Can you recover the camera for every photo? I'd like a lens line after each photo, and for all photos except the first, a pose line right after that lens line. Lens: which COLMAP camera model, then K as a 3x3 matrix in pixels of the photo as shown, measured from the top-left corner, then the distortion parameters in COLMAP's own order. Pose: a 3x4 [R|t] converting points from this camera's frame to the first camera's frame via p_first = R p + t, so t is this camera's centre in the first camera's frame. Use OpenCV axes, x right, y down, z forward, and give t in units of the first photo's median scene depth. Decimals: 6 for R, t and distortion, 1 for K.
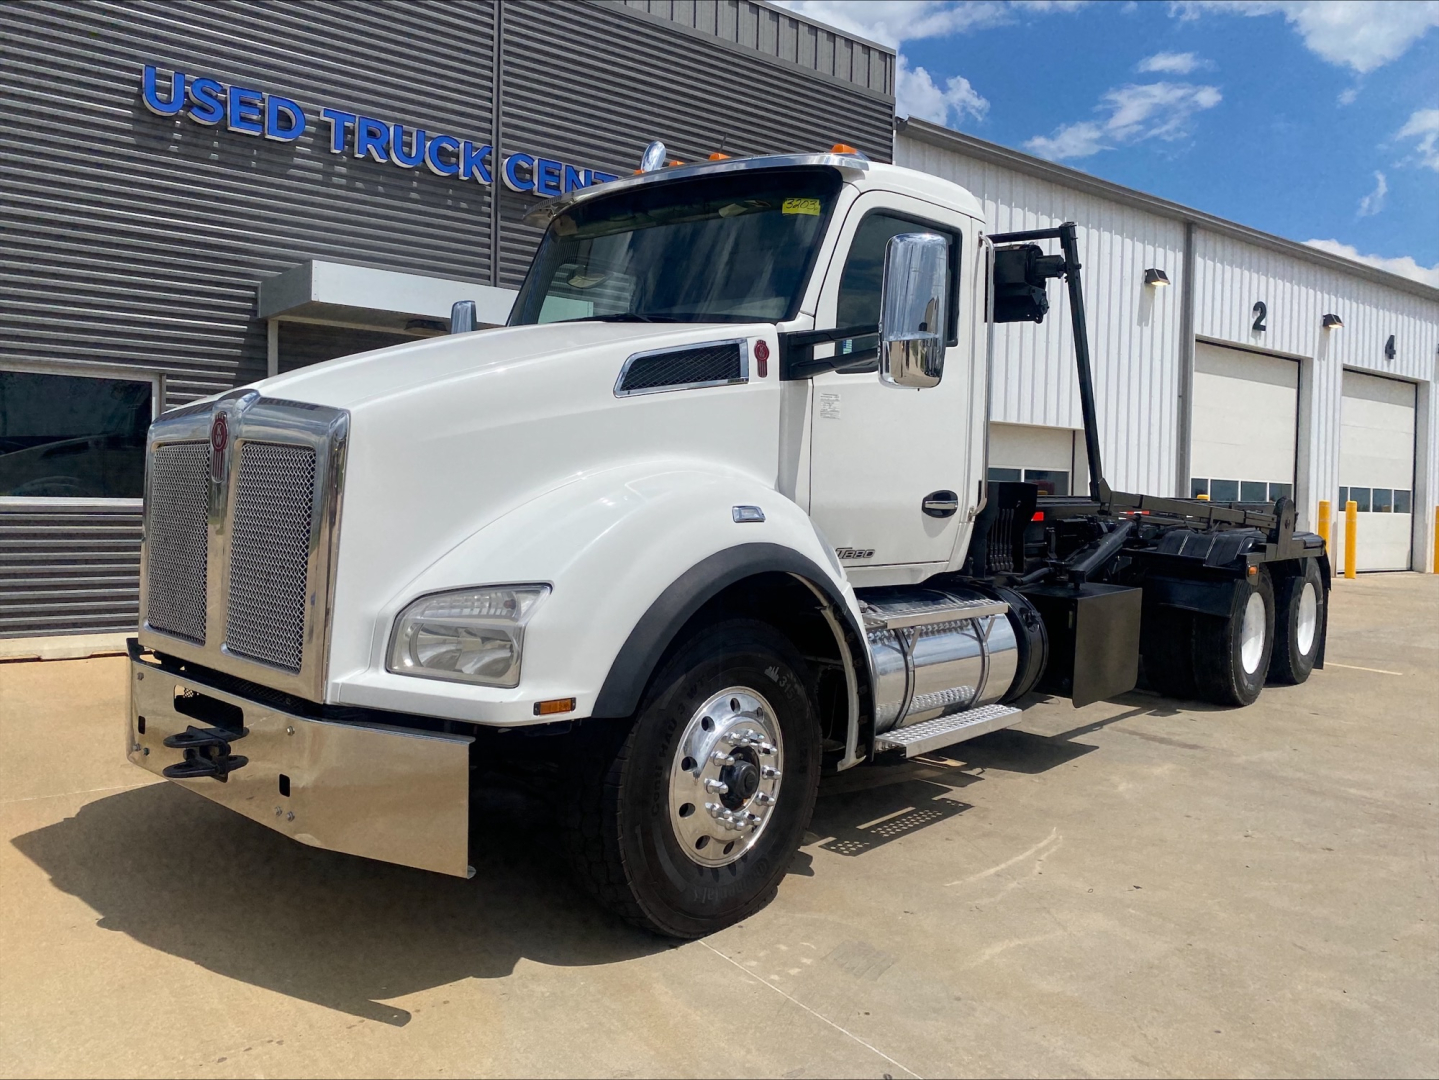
lens RADIAL K [[1539.2, 0, 719.5], [0, 1539.2, 540.0], [0, 0, 1]] dist [0.017761, -0.017422]
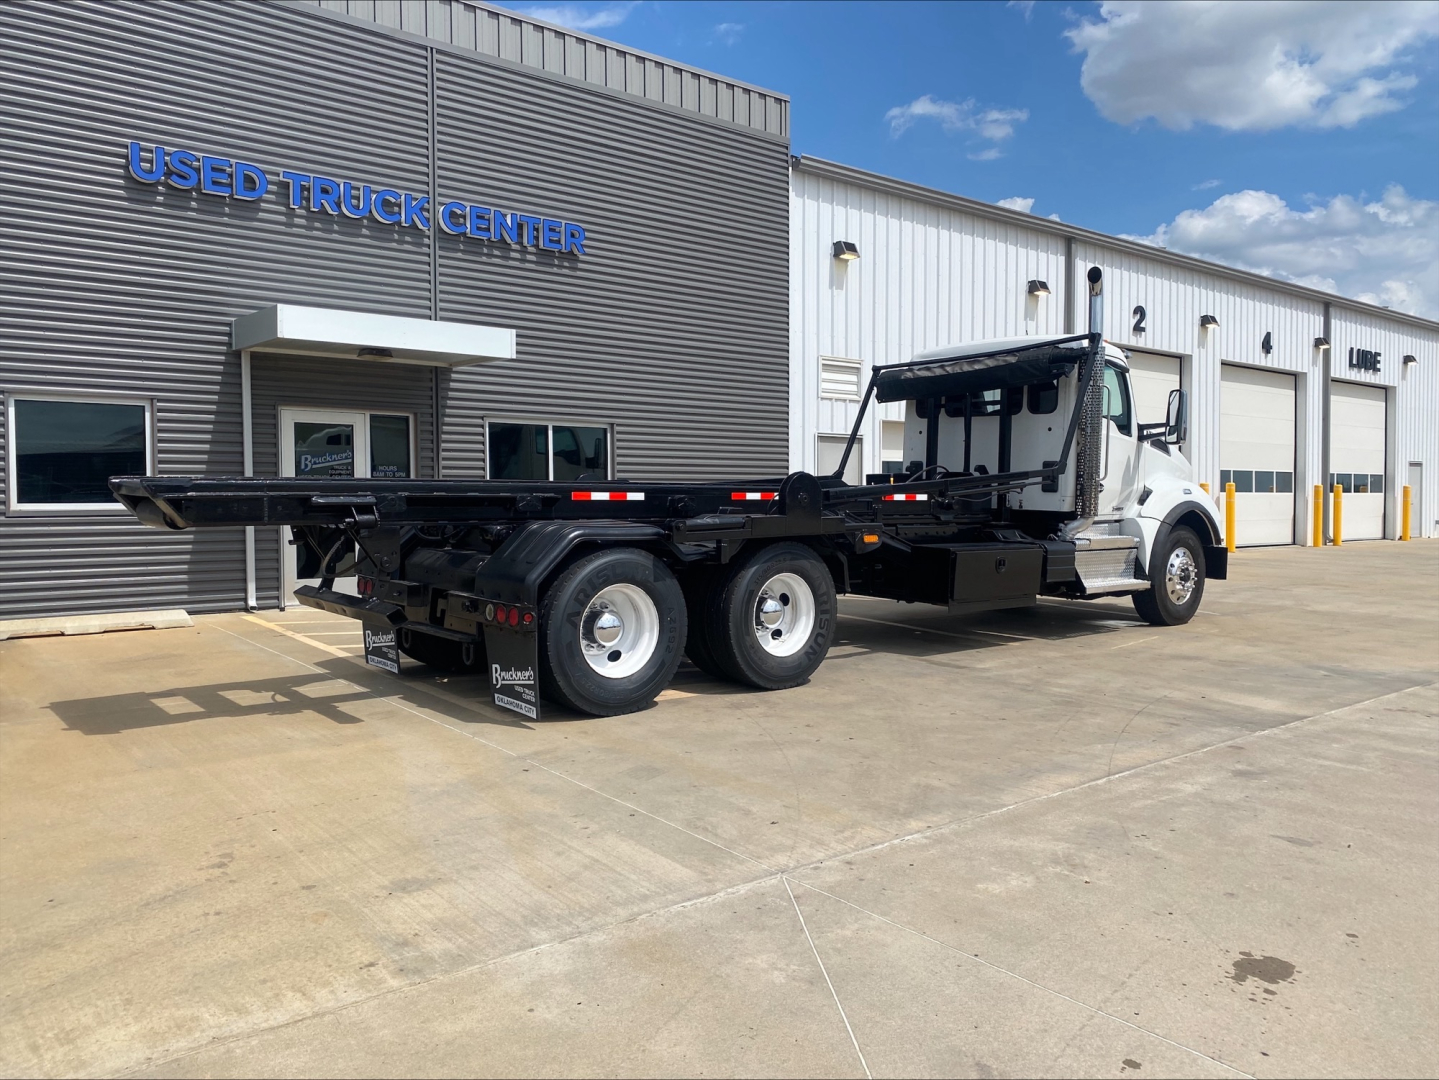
lens RADIAL K [[1104.7, 0, 719.5], [0, 1104.7, 540.0], [0, 0, 1]] dist [0.037073, -0.049041]
pose [[0.991030, -0.015792, -0.132706, 0.179134], [0.017608, 0.999767, 0.012523, -0.000577], [0.132477, -0.014747, 0.991076, 0.187827]]
